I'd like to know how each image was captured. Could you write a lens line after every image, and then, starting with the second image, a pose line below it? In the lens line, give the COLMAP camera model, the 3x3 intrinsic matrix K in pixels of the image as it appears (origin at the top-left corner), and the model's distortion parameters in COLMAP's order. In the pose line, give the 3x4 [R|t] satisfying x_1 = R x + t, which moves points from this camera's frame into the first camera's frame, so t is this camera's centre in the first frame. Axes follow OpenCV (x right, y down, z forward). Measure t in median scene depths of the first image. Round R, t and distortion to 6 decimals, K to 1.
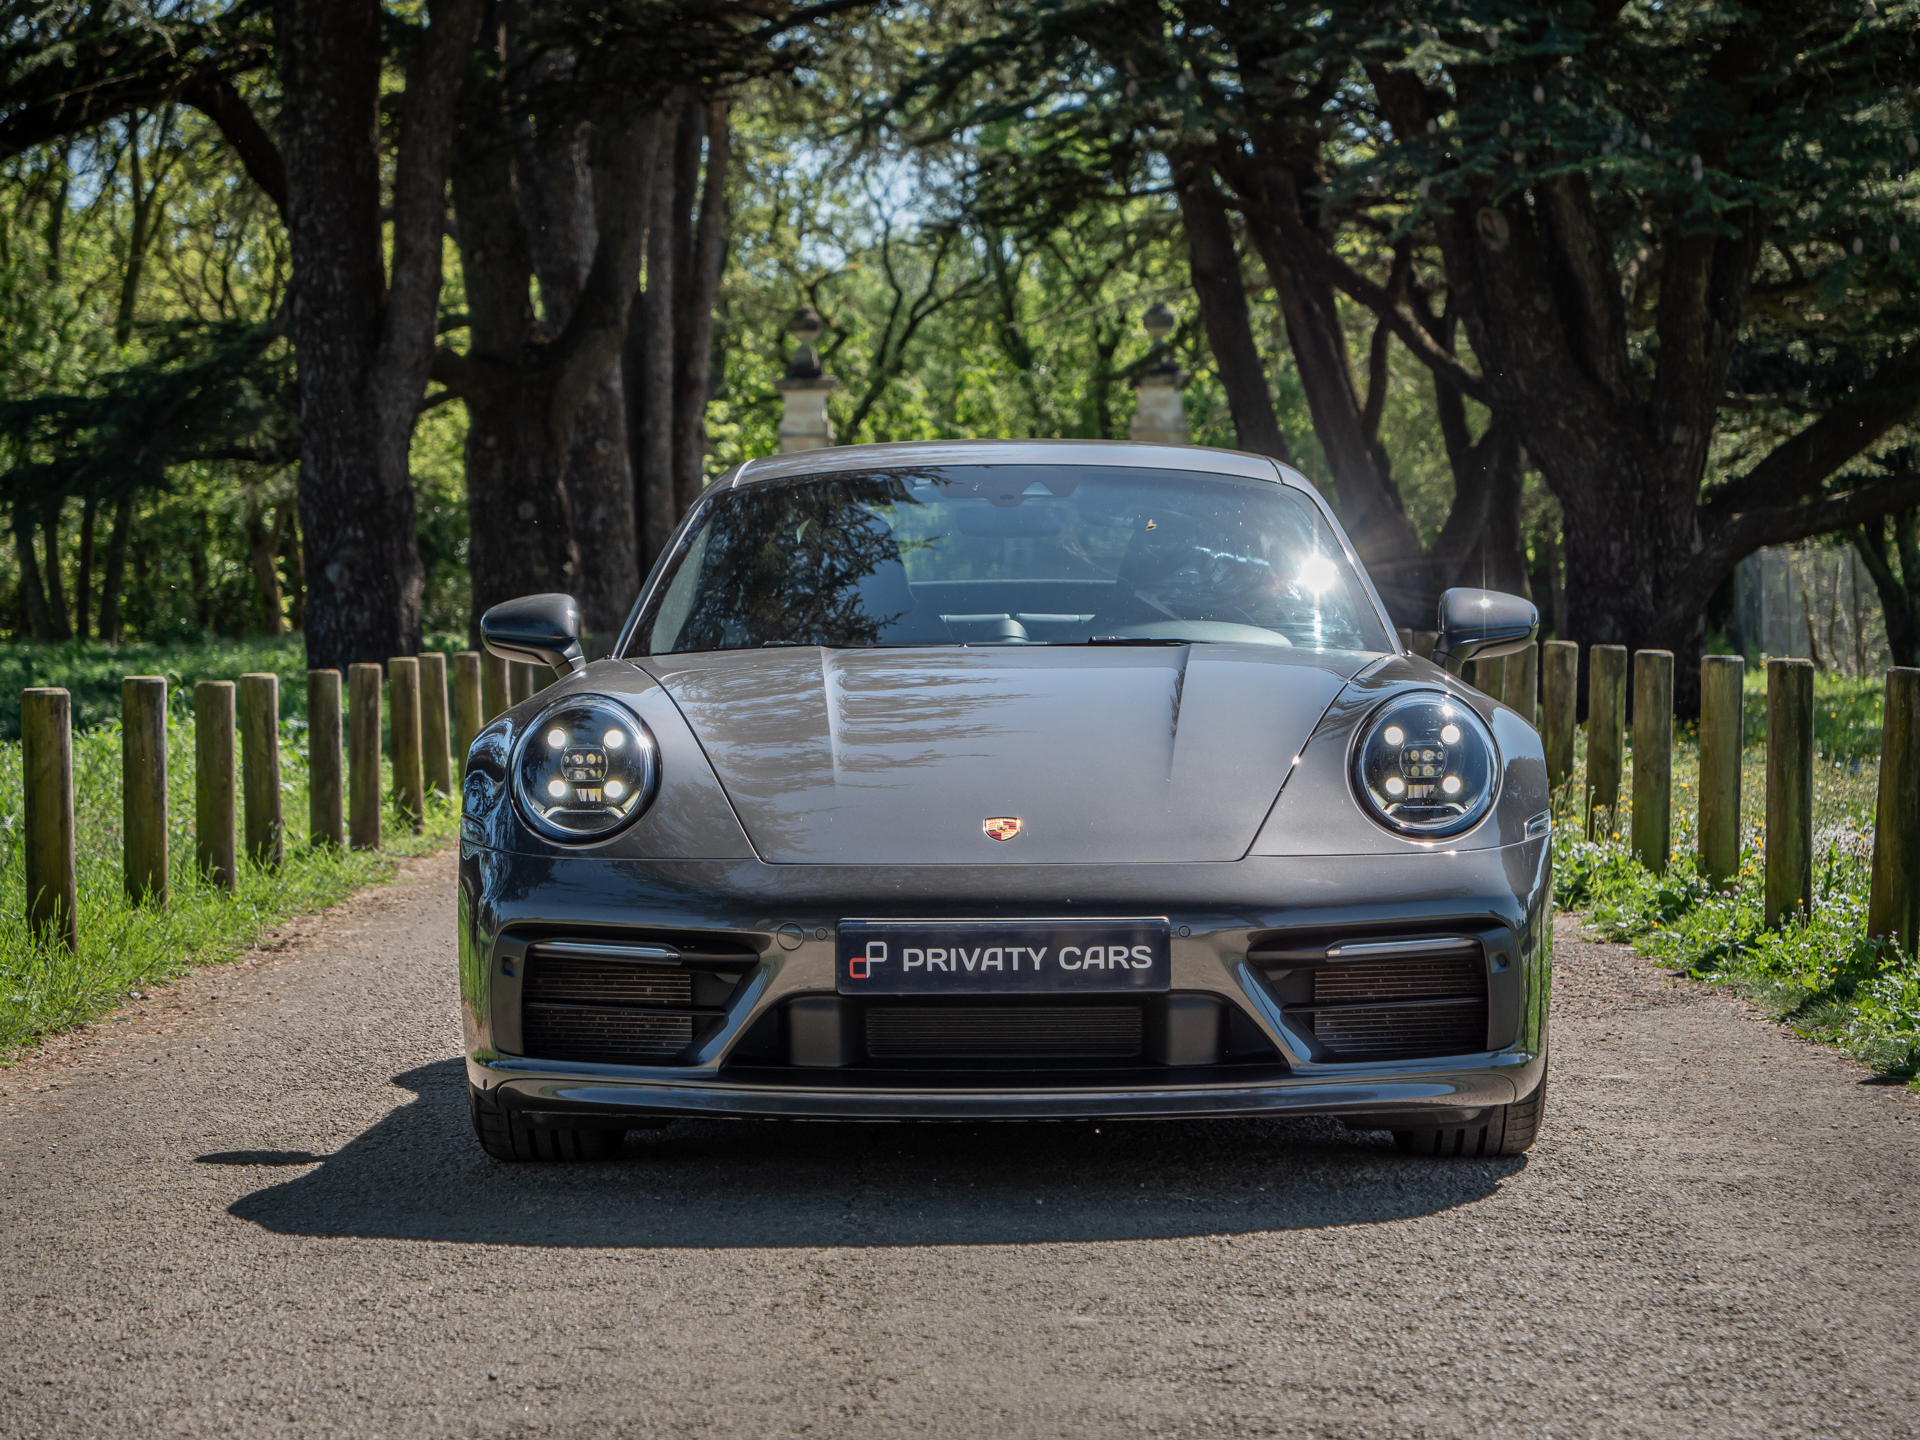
lens RADIAL K [[5621.1, 0, 963.5], [0, 5621.1, 718.3], [0, 0, 1]] dist [0.011317, 0.000000]
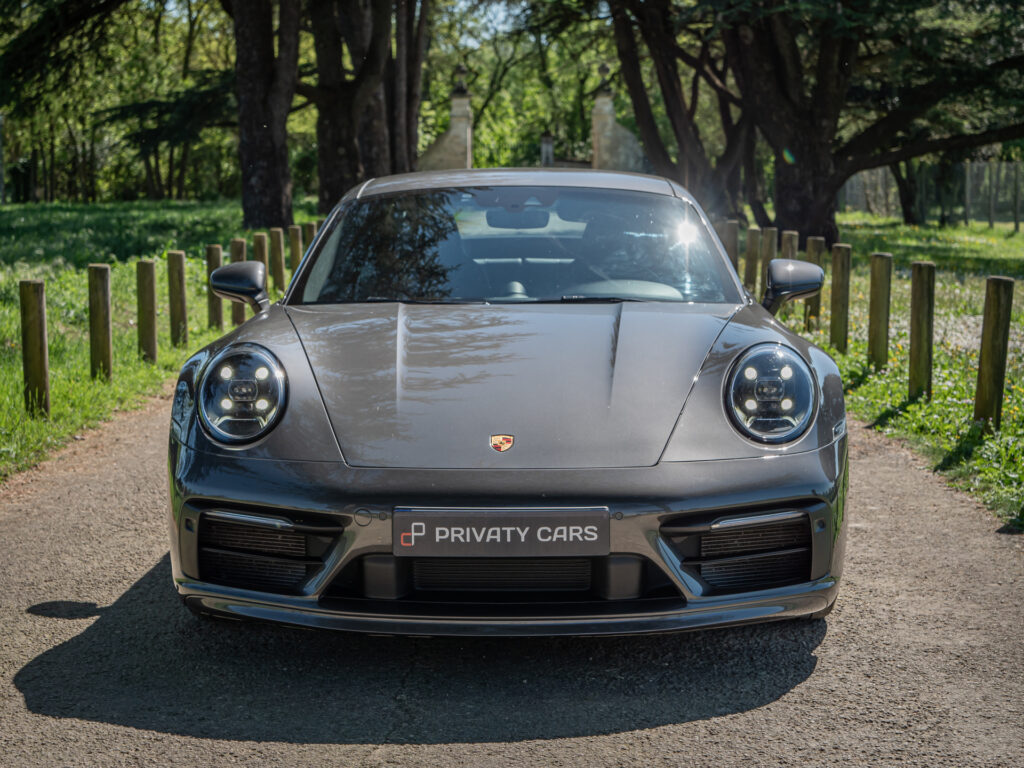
lens RADIAL K [[2123.7, 0, 507.6], [0, 2123.7, 385.6], [0, 0, 1]] dist [-0.006479, 0.000000]
pose [[0.999949, 0.002548, -0.009798, 0.008081], [-0.001767, 0.996882, 0.078885, -0.024081], [0.009968, -0.078864, 0.996836, 0.236408]]
